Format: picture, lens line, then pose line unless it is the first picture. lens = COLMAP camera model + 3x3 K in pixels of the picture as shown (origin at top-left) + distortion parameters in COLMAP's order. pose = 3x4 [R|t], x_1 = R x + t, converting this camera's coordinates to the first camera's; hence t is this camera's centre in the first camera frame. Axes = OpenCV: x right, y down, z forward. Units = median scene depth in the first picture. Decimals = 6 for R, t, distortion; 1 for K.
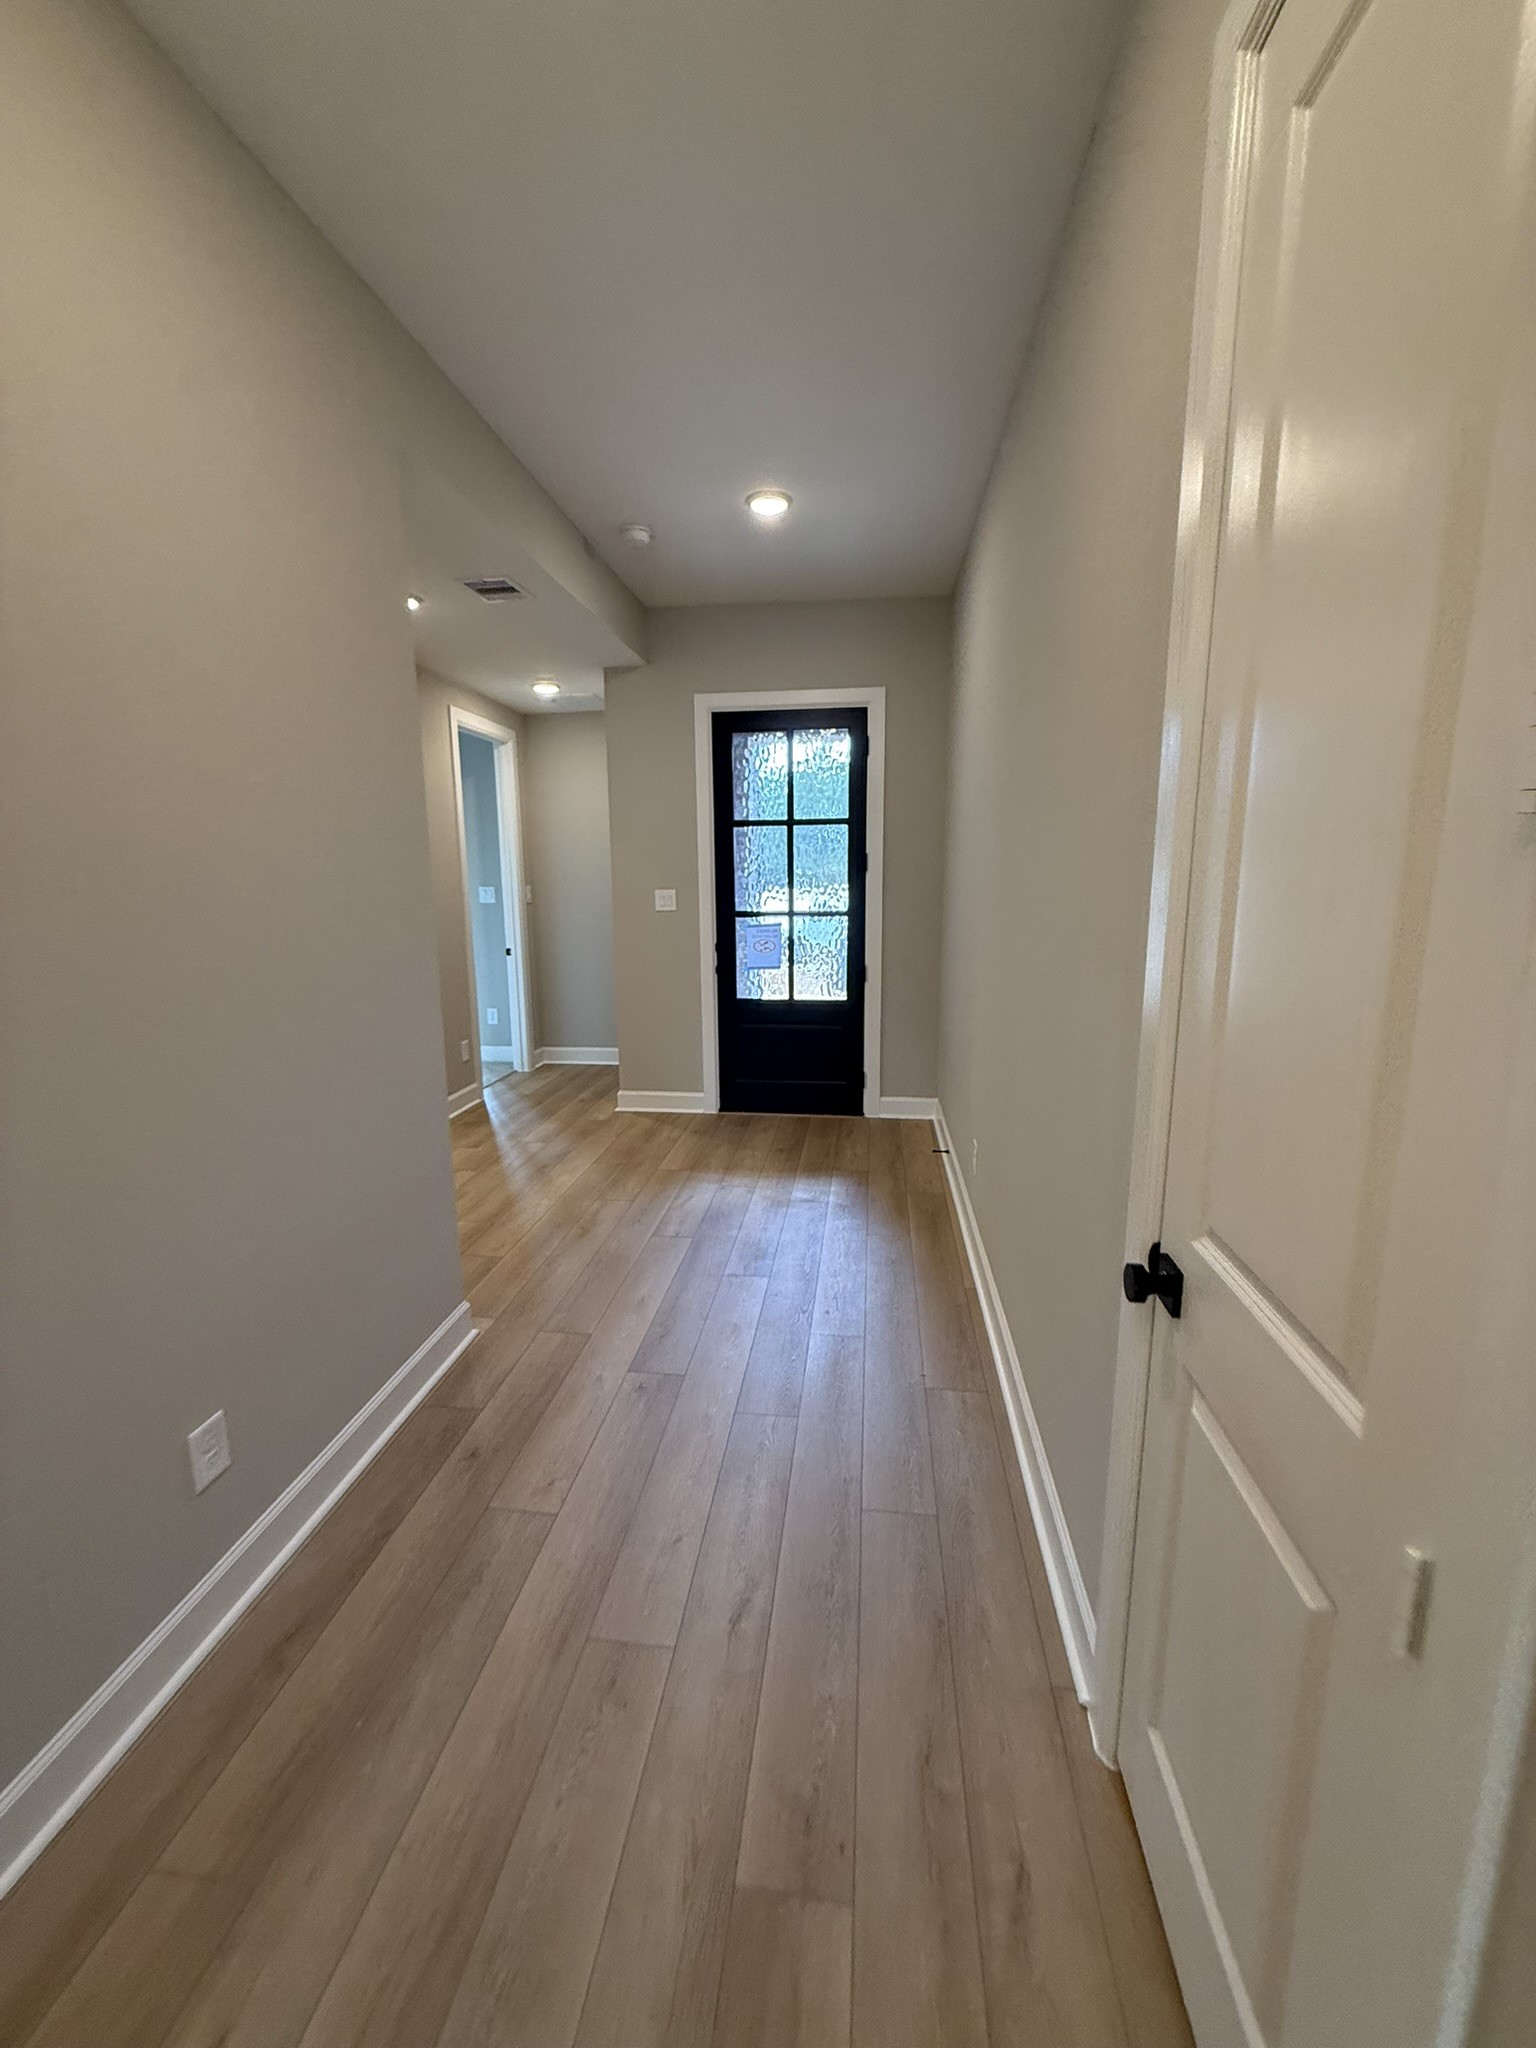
lens RADIAL K [[821.9, 0, 766.6], [0, 821.9, 1022.5], [0, 0, 1]] dist [-0.000454, 0.000303]
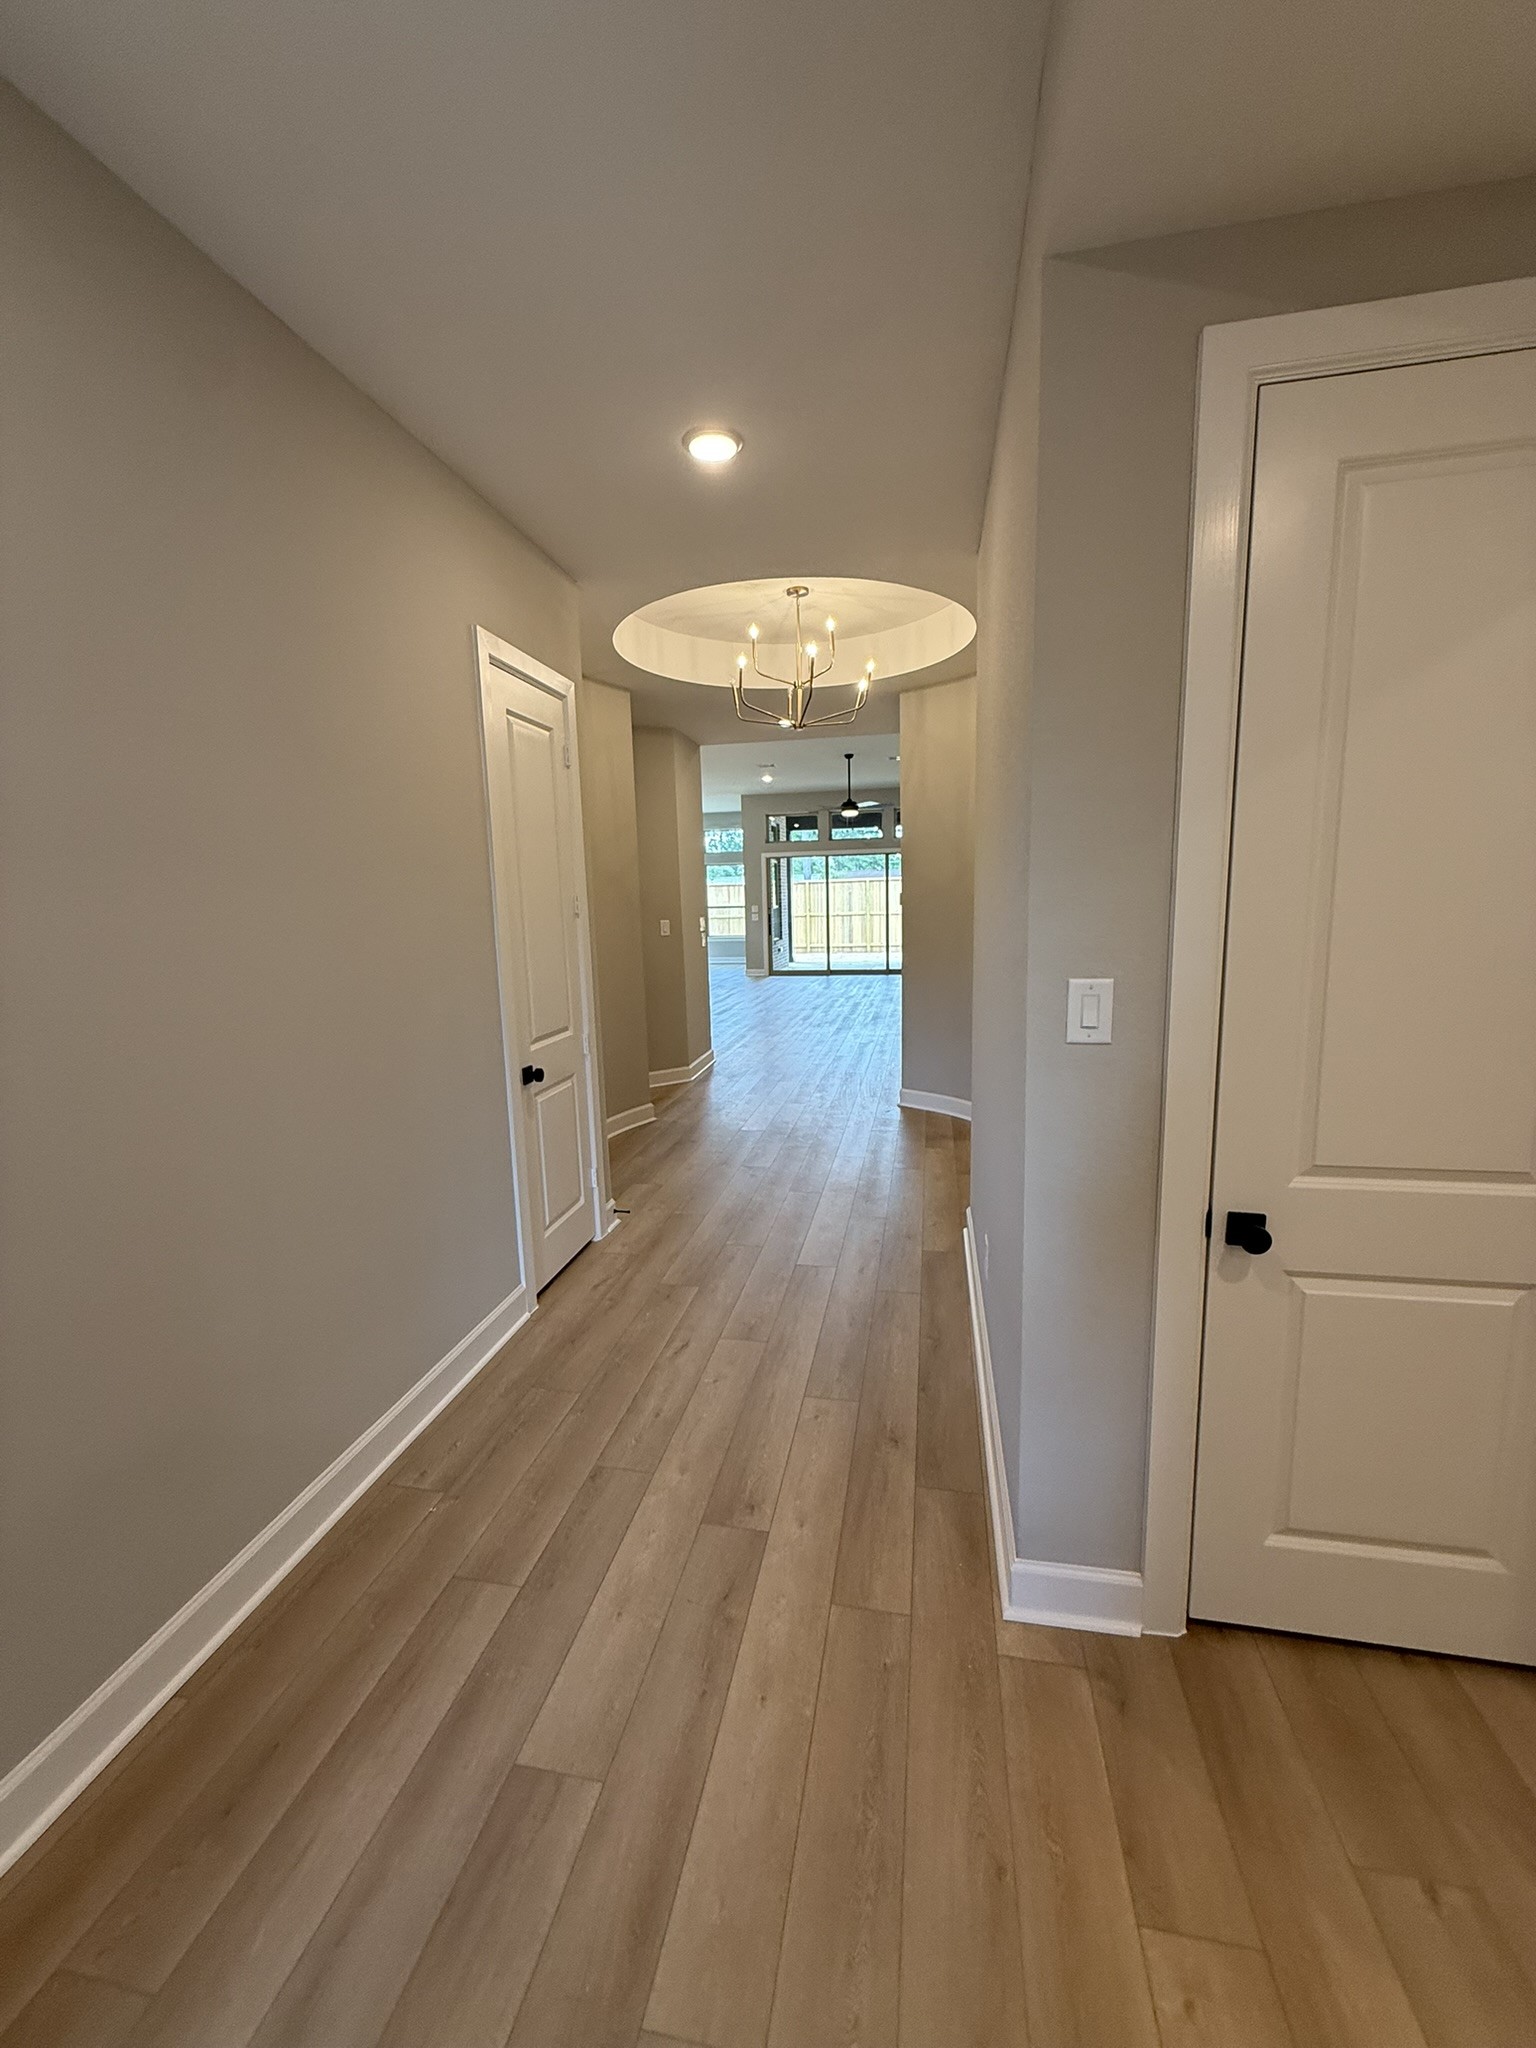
lens RADIAL K [[821.9, 0, 769.5], [0, 821.9, 1019.5], [0, 0, 1]] dist [-0.000454, 0.000303]
pose [[-0.997283, 0.021432, 0.070473, -0.160033], [0.043004, 0.946160, 0.320829, -0.219930], [-0.059802, 0.322988, -0.944512, 1.084101]]
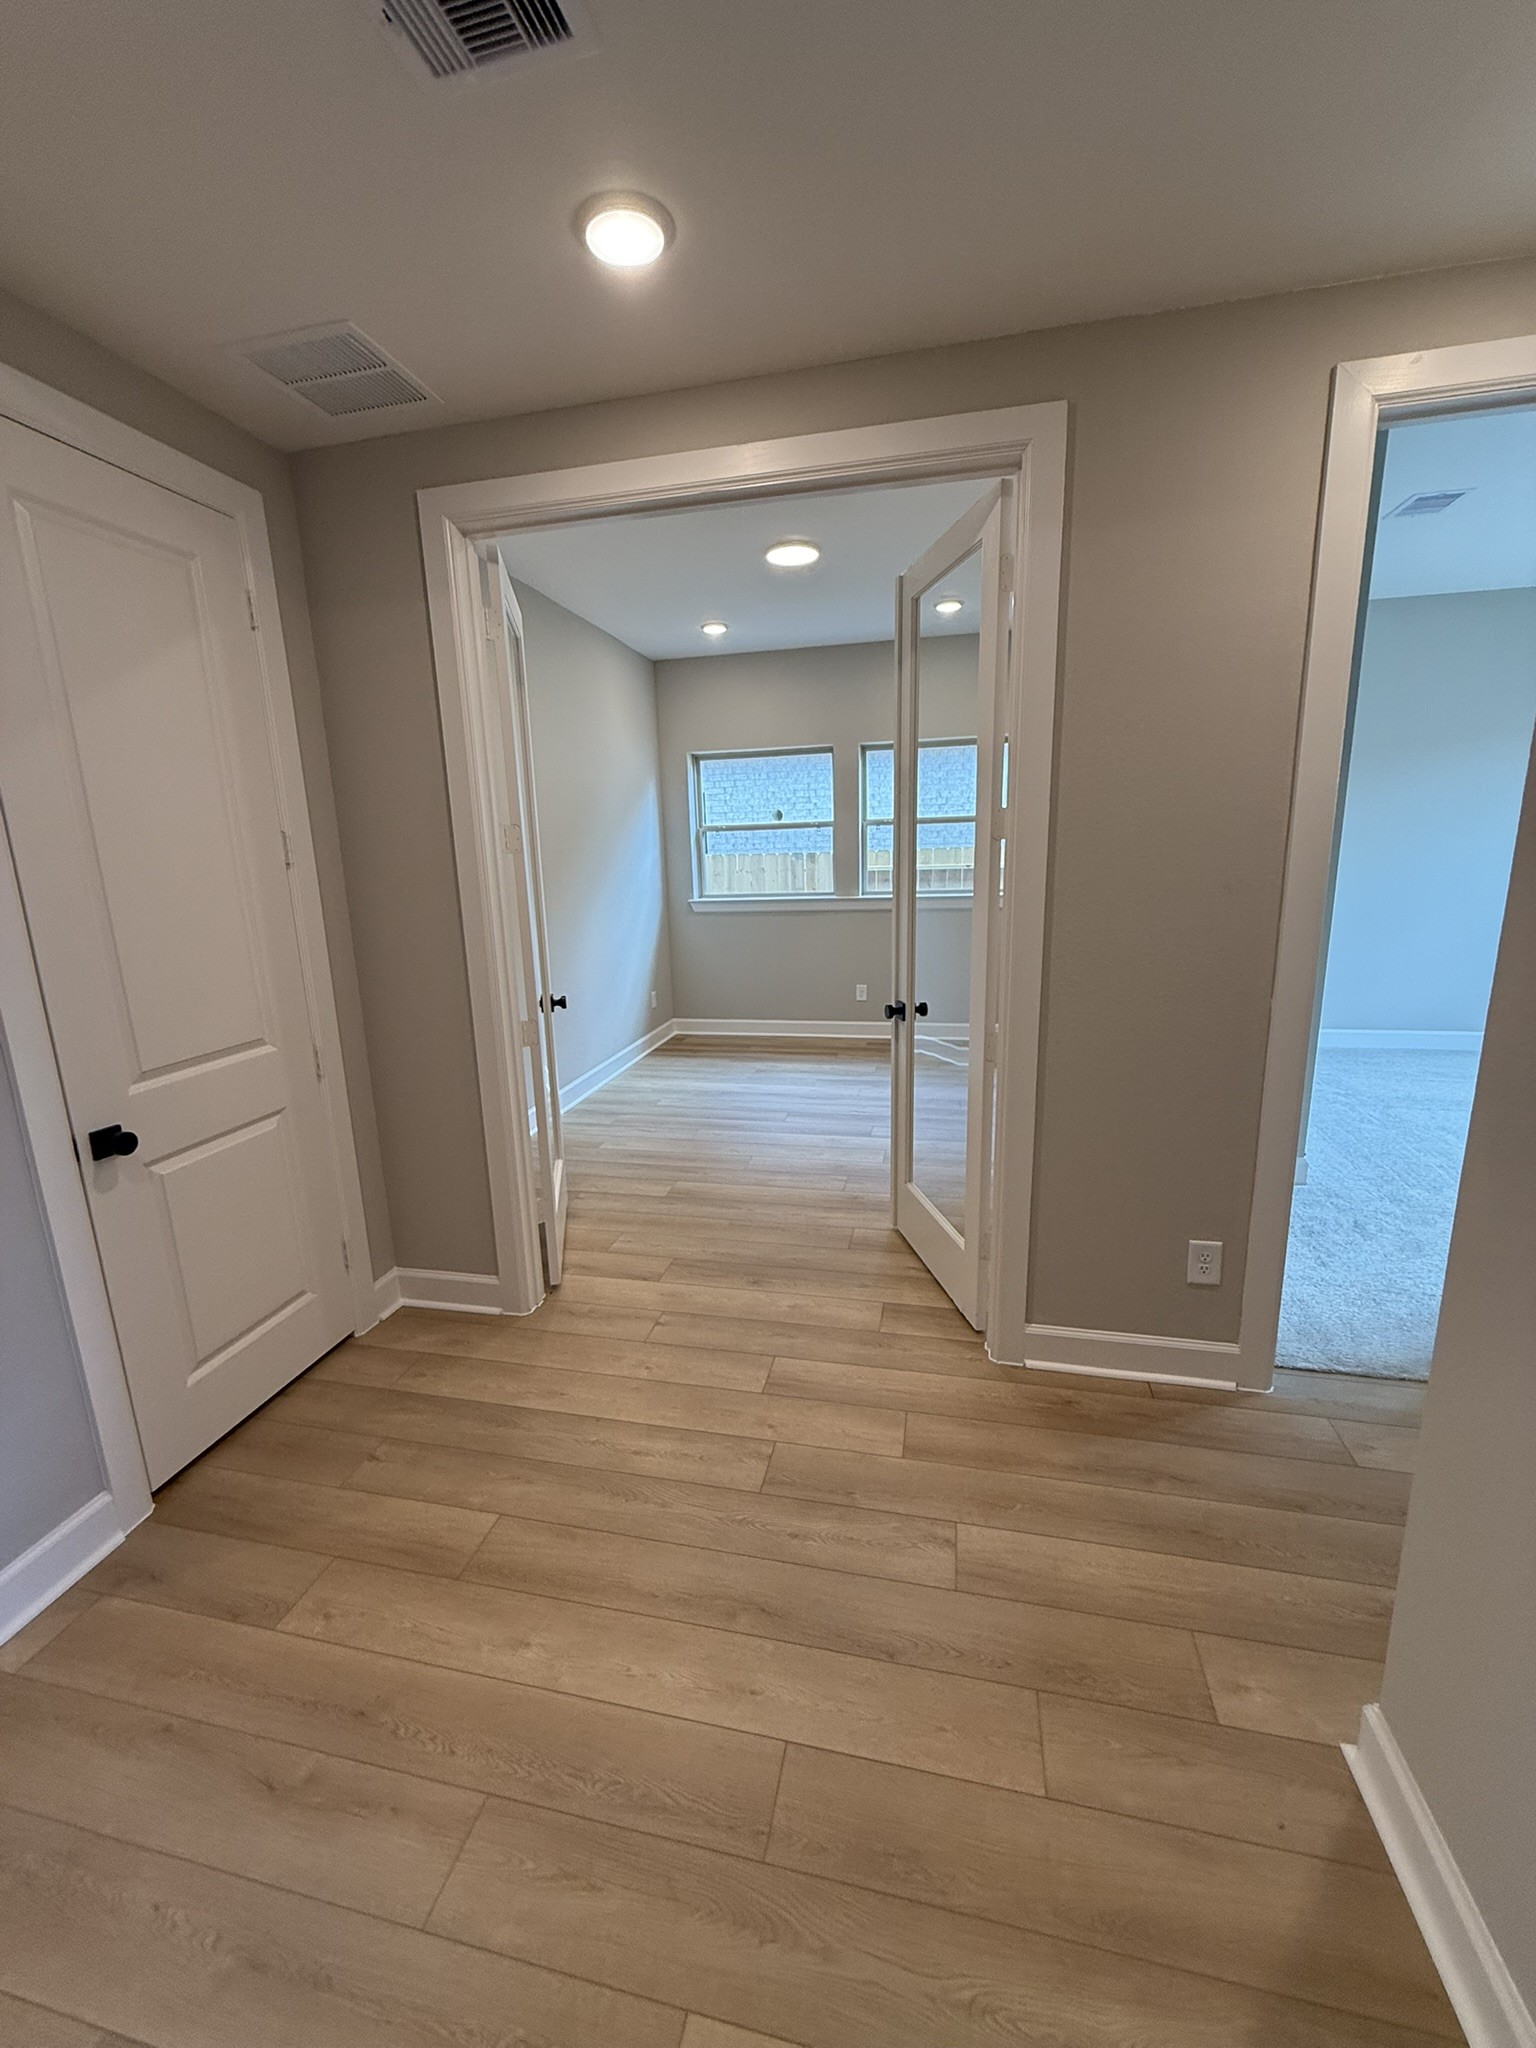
lens RADIAL K [[821.9, 0, 767.3], [0, 821.9, 1020.0], [0, 0, 1]] dist [-0.000454, 0.000303]
pose [[-0.099026, 0.217059, -0.971123, 0.055860], [-0.145148, 0.962331, 0.229895, -0.212965], [0.984442, 0.163722, -0.063790, 1.115101]]
